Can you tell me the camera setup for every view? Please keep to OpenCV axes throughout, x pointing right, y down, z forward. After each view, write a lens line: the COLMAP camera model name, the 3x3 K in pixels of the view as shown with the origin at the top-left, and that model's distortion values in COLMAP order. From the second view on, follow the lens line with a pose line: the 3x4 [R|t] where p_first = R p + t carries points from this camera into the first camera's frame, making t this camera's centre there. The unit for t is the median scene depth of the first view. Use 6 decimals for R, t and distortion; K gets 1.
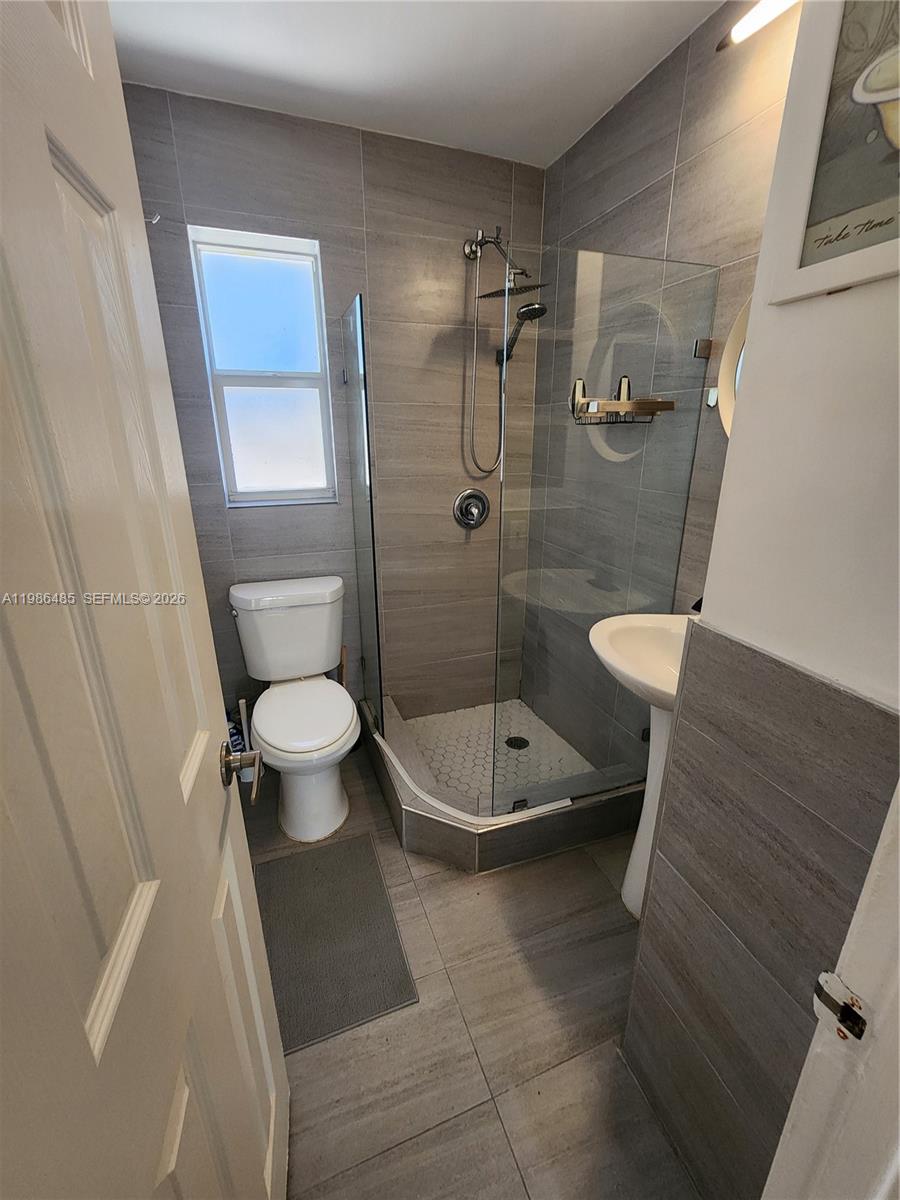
lens RADIAL K [[495.3, 0, 452.2], [0, 495.3, 599.4], [0, 0, 1]] dist [-0.003791, 0.001065]
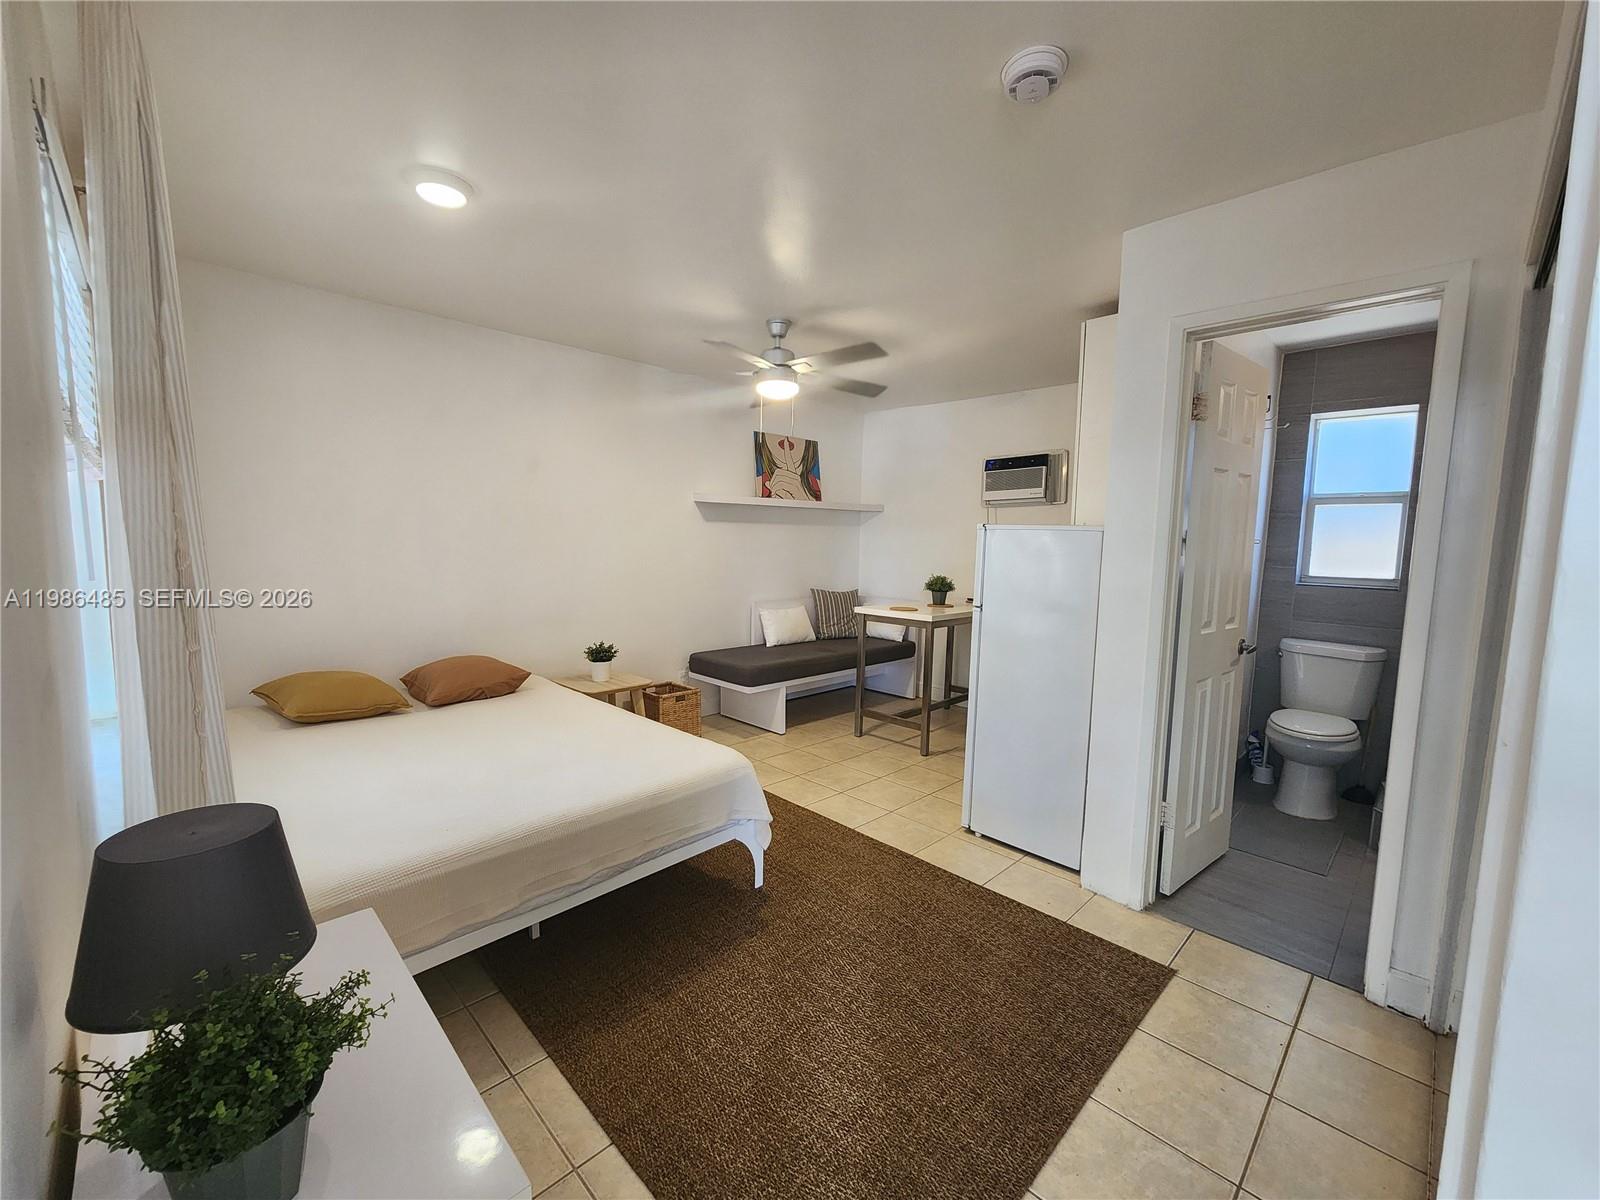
lens RADIAL K [[660.4, 0, 793.7], [0, 660.4, 600.1], [0, 0, 1]] dist [-0.003791, 0.001065]
pose [[0.403781, 0.096036, -0.909801, 0.748891], [-0.307626, 0.950820, -0.036163, 0.400657], [0.861584, 0.294481, 0.413467, -1.103093]]
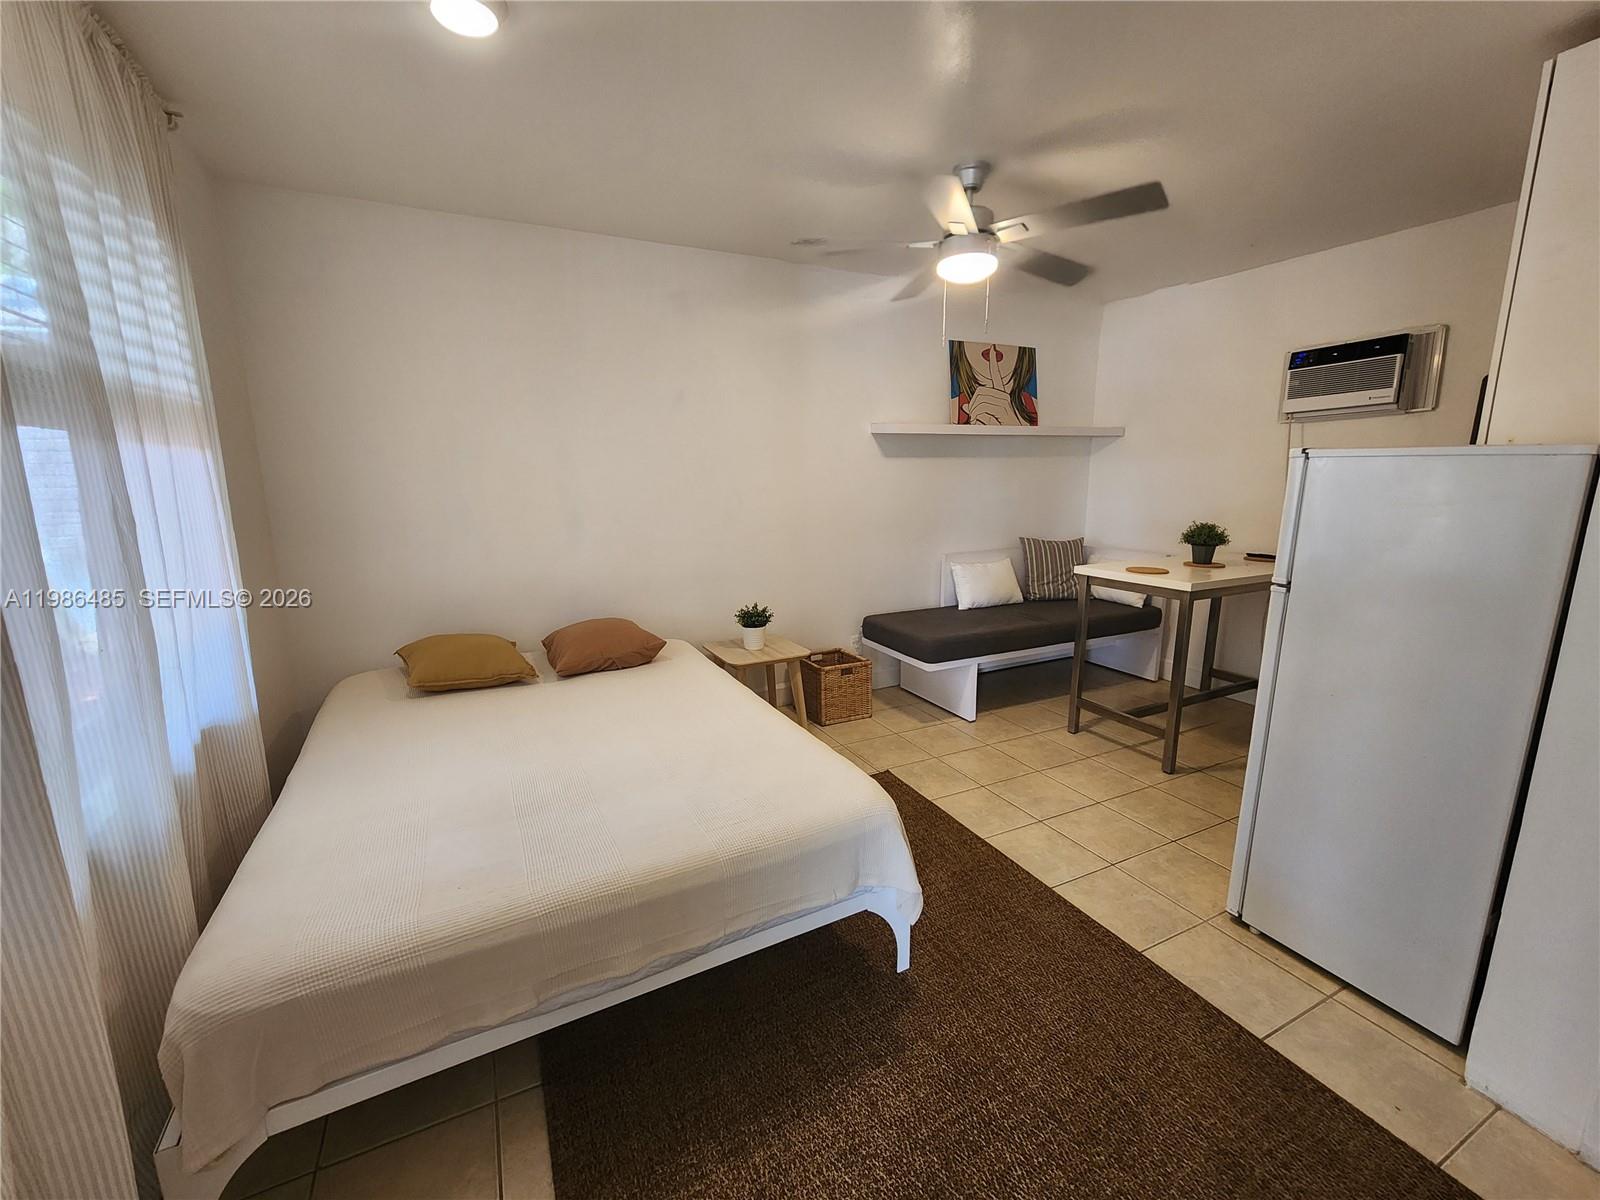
lens RADIAL K [[660.4, 0, 794.0], [0, 660.4, 600.8], [0, 0, 1]] dist [-0.003791, 0.001065]
pose [[0.092429, 0.193115, -0.976813, 0.377011], [-0.305629, 0.939159, 0.156752, 0.311476], [0.947654, 0.284054, 0.145827, -0.881648]]
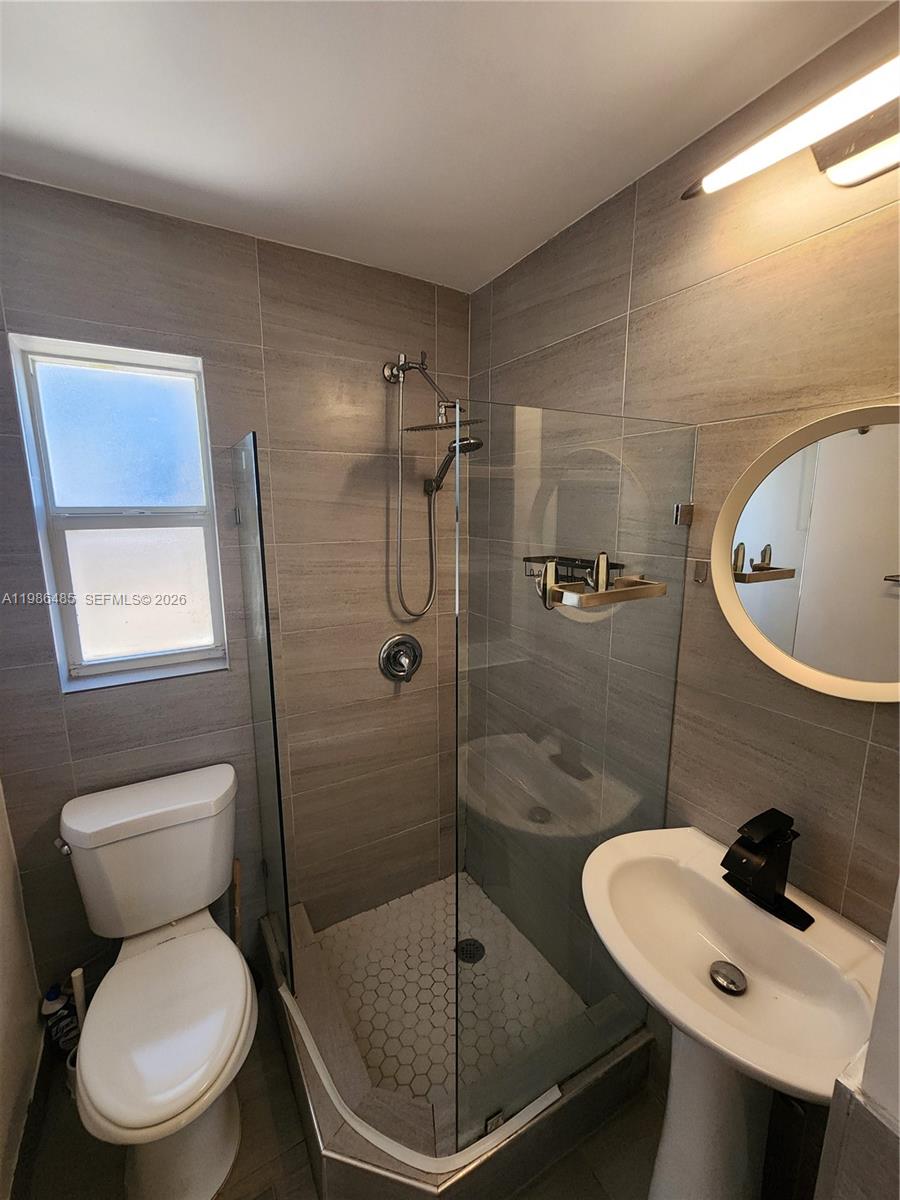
lens RADIAL K [[495.3, 0, 450.3], [0, 495.3, 600.7], [0, 0, 1]] dist [-0.003791, 0.001065]
pose [[0.985893, -0.029340, 0.164788, -0.016563], [0.051070, 0.990300, -0.129220, -0.209080], [-0.159398, 0.135812, 0.977828, 0.203471]]
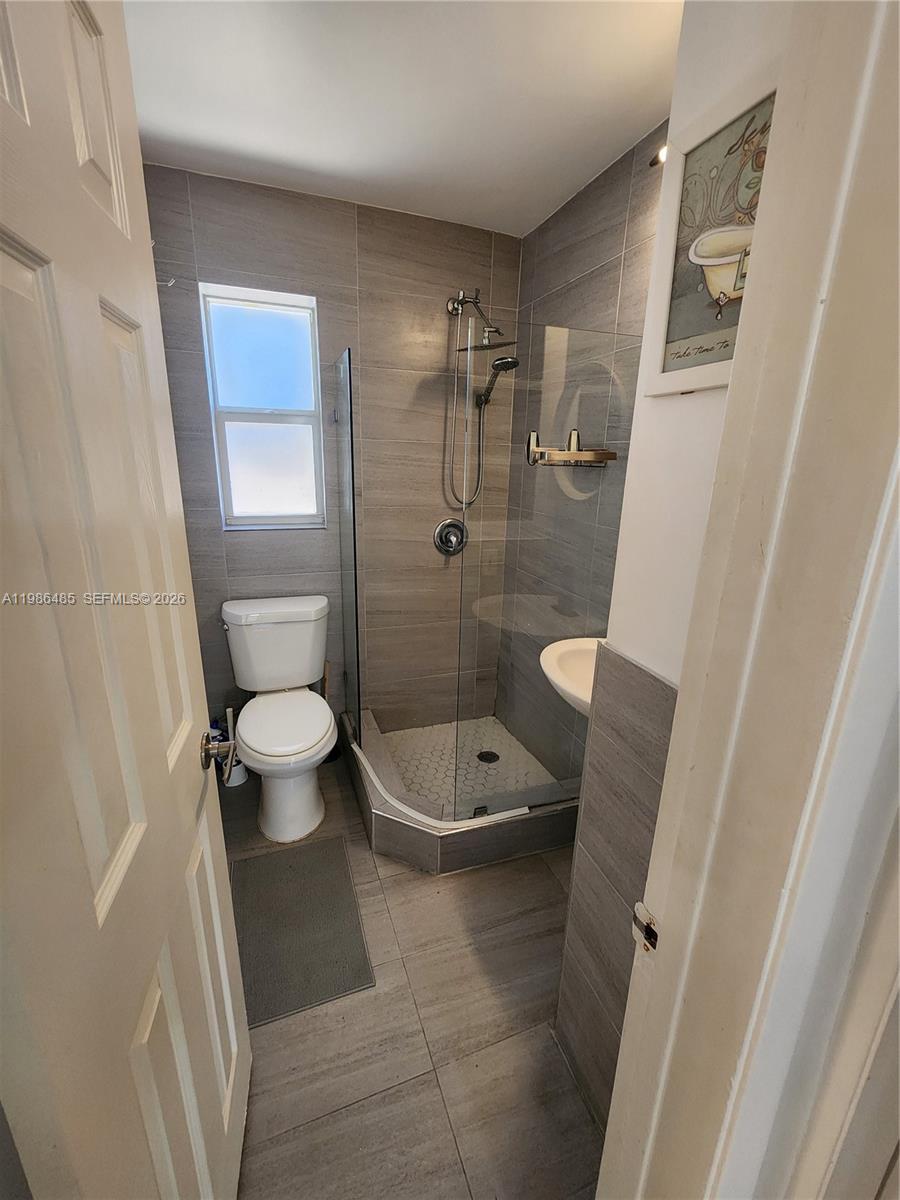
lens RADIAL K [[495.3, 0, 453.6], [0, 495.3, 599.9], [0, 0, 1]] dist [-0.003791, 0.001065]
pose [[0.999609, 0.027381, 0.005745, 0.054095], [-0.027118, 0.998762, -0.041704, -0.000671], [-0.006880, 0.041531, 0.999114, -0.093630]]
